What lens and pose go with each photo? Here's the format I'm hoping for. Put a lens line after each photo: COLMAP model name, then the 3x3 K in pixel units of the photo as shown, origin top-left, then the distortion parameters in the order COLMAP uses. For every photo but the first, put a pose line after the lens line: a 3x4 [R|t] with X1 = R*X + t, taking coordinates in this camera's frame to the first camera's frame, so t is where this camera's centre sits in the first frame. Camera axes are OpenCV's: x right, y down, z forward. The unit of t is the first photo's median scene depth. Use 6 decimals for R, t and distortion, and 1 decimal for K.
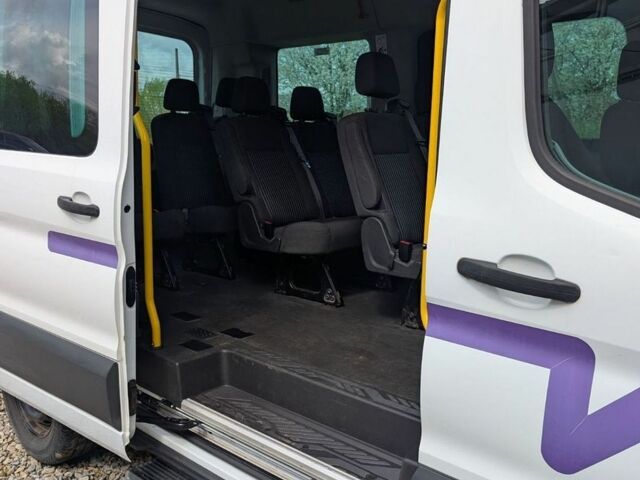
lens RADIAL K [[597.4, 0, 321.6], [0, 597.4, 238.1], [0, 0, 1]] dist [0.100952, -0.233523]
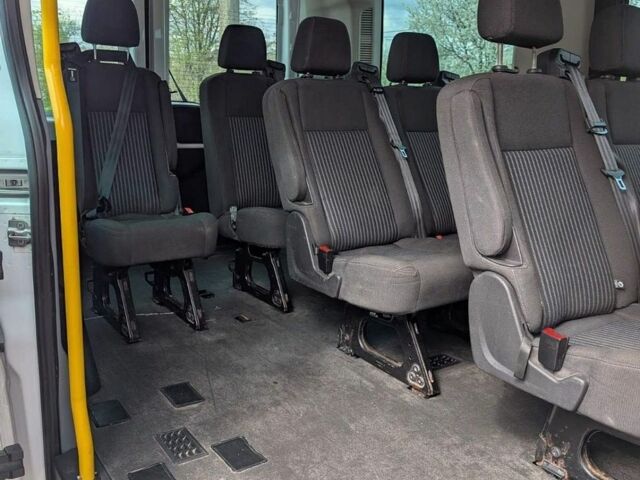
lens RADIAL K [[616.3, 0, 307.8], [0, 616.3, 232.2], [0, 0, 1]] dist [0.001729, -0.030180]
pose [[0.969395, 0.063055, -0.237269, 0.046148], [-0.050621, 0.997024, 0.058146, -0.080333], [0.240230, -0.044356, 0.969702, 0.368557]]
